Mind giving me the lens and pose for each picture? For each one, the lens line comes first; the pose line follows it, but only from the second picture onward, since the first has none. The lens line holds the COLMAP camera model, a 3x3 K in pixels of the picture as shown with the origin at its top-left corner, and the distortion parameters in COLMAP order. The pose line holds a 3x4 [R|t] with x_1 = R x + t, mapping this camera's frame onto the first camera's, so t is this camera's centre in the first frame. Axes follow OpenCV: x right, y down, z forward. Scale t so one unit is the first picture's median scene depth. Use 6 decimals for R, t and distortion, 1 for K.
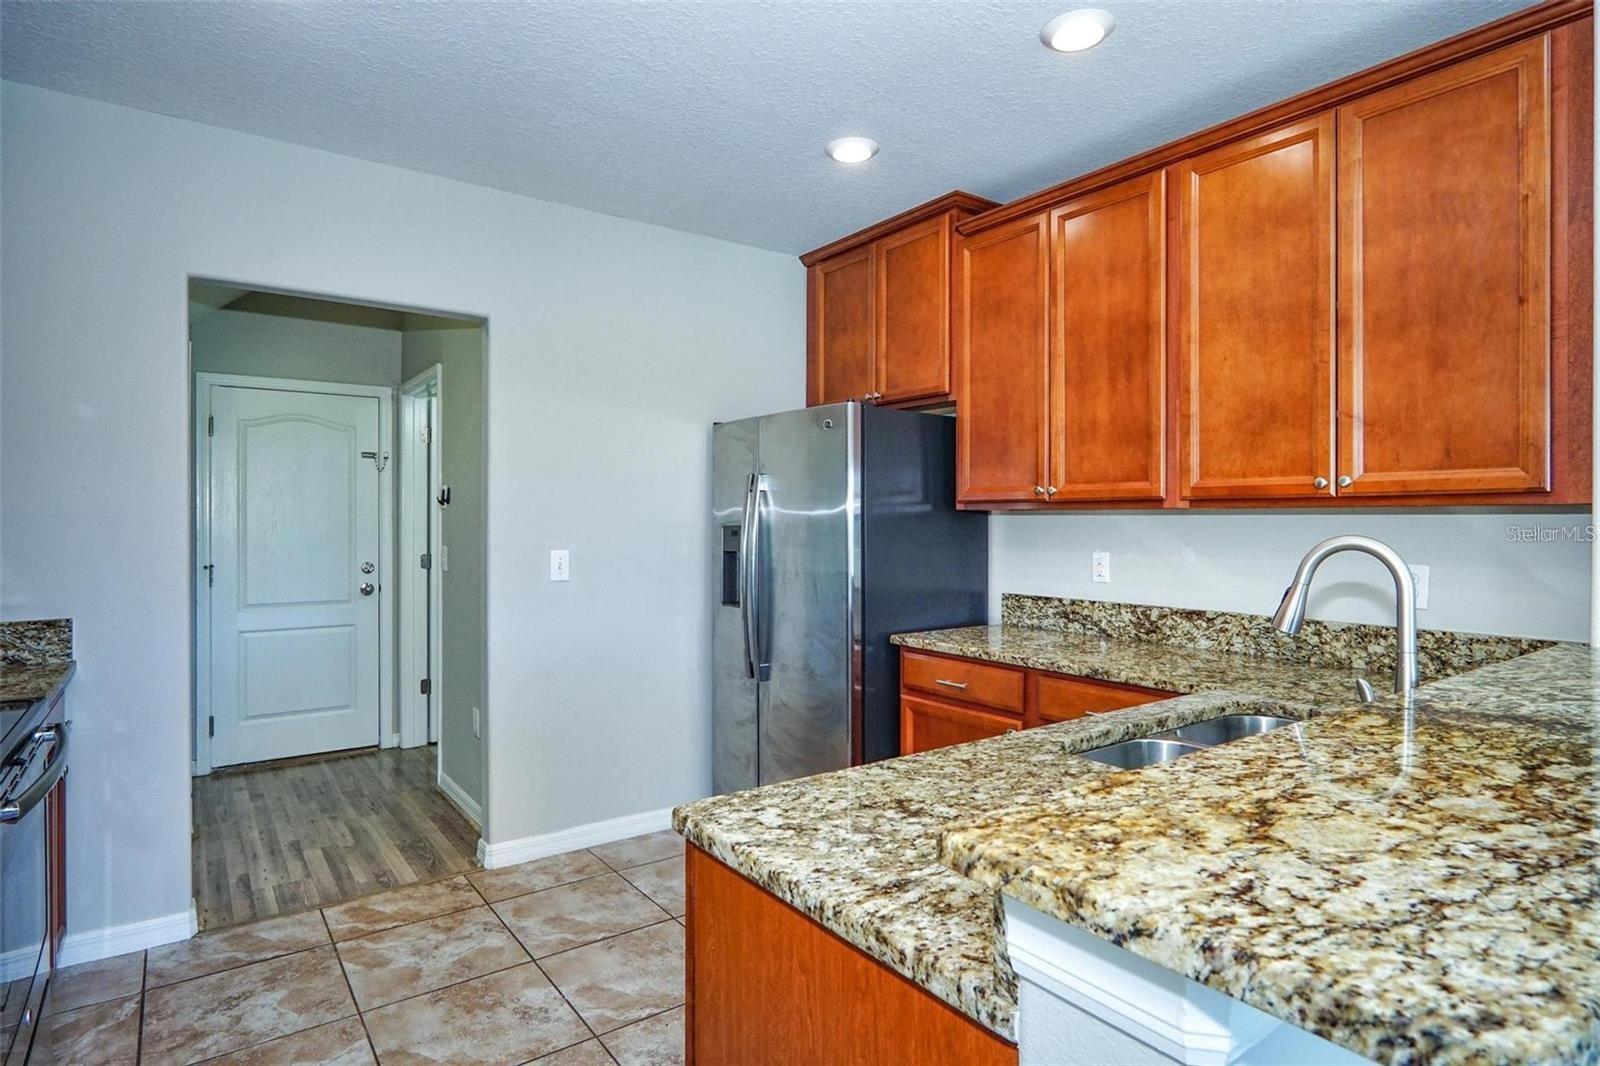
lens RADIAL K [[865.8, 0, 804.2], [0, 865.8, 529.7], [0, 0, 1]] dist [-0.000516, -0.001715]
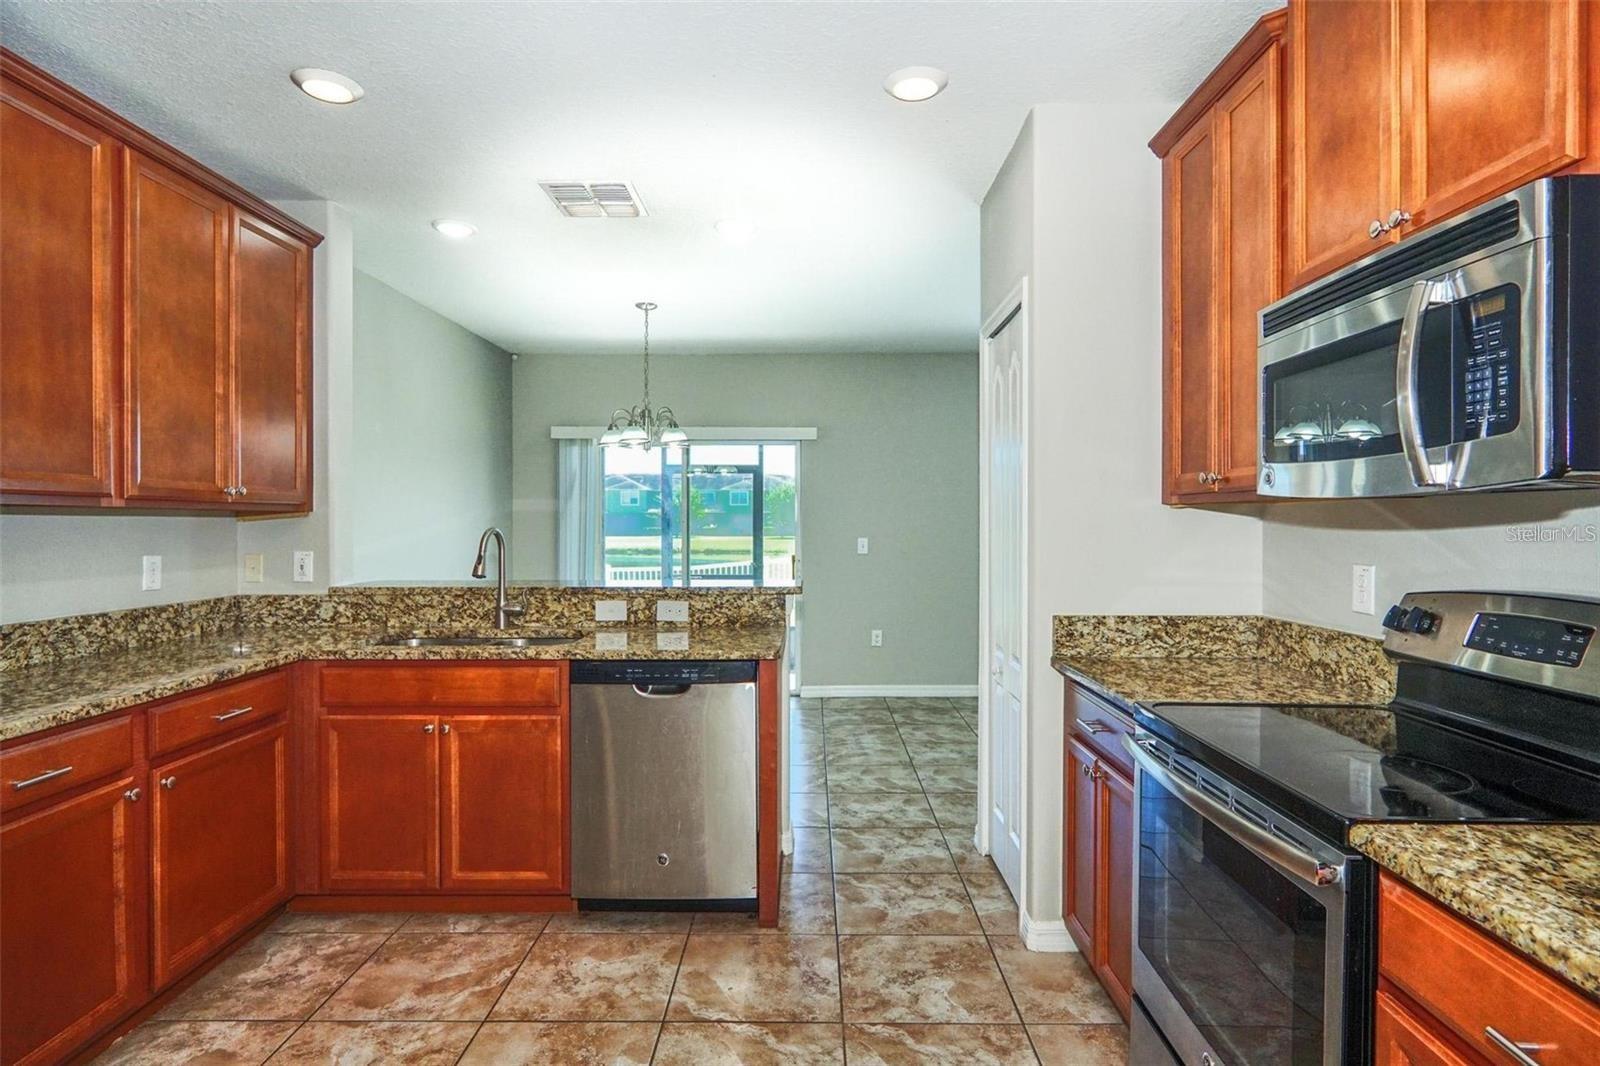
lens RADIAL K [[865.8, 0, 807.5], [0, 865.8, 527.5], [0, 0, 1]] dist [-0.000516, -0.001715]
pose [[-0.809547, -0.004049, 0.587041, -0.704953], [0.005452, 0.999881, 0.014415, -0.011593], [-0.587029, 0.014870, -0.809429, 1.276769]]
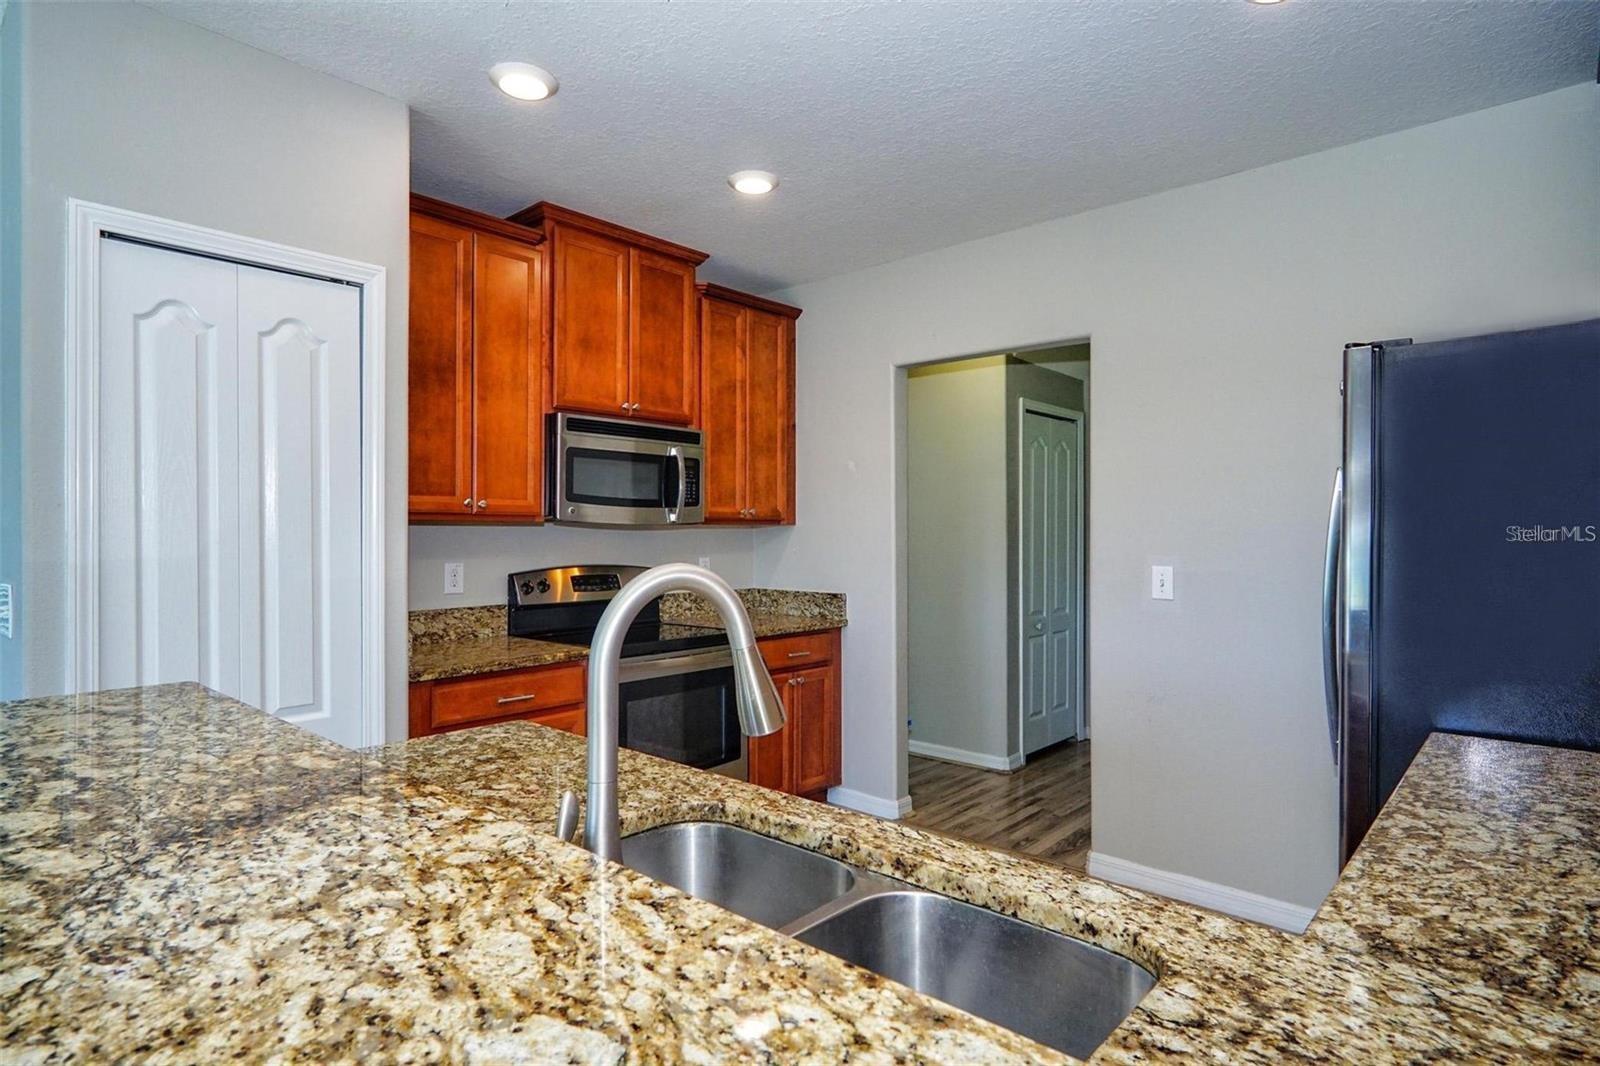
lens RADIAL K [[865.8, 0, 801.4], [0, 865.8, 528.7], [0, 0, 1]] dist [-0.000516, -0.001715]
pose [[0.199408, -0.003557, -0.979910, 0.704934], [-0.008862, 0.999946, -0.005433, -0.010499], [0.979876, 0.009768, 0.199366, 0.561420]]
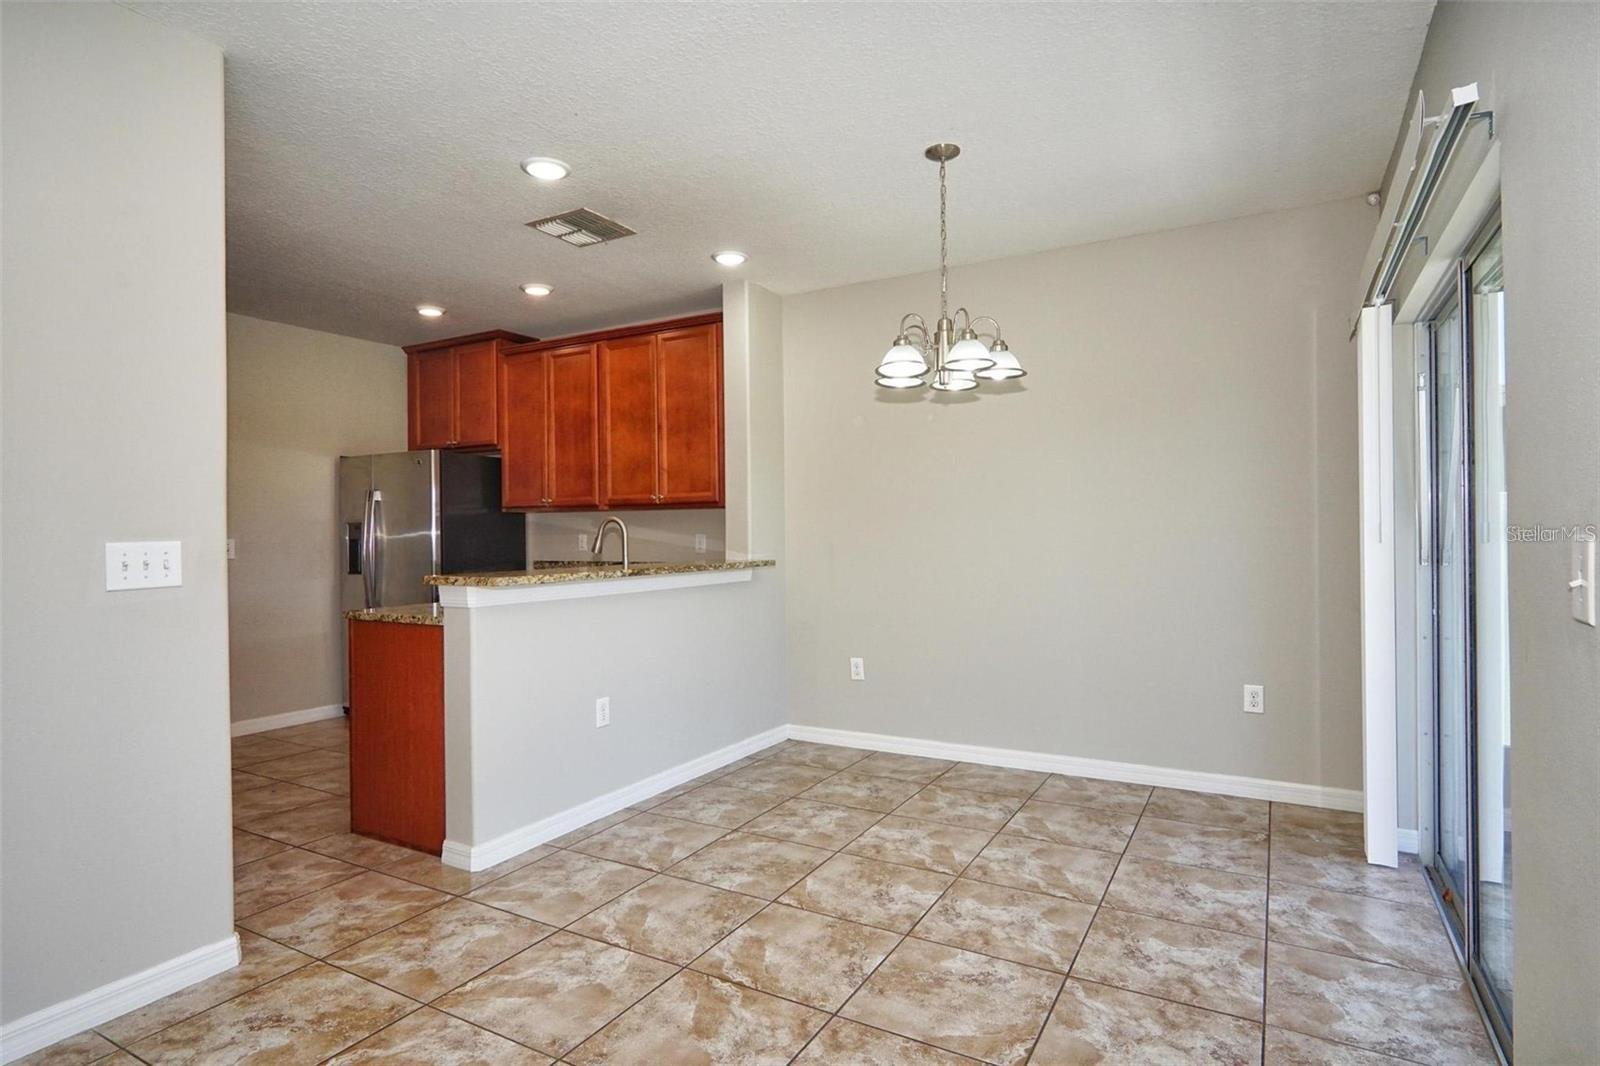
lens RADIAL K [[865.8, 0, 815.0], [0, 865.8, 523.3], [0, 0, 1]] dist [-0.000516, -0.001715]
pose [[0.911469, -0.012841, 0.411169, 0.041745], [0.019020, 0.999759, -0.010940, 0.038475], [-0.410929, 0.017792, 0.911494, -1.036074]]
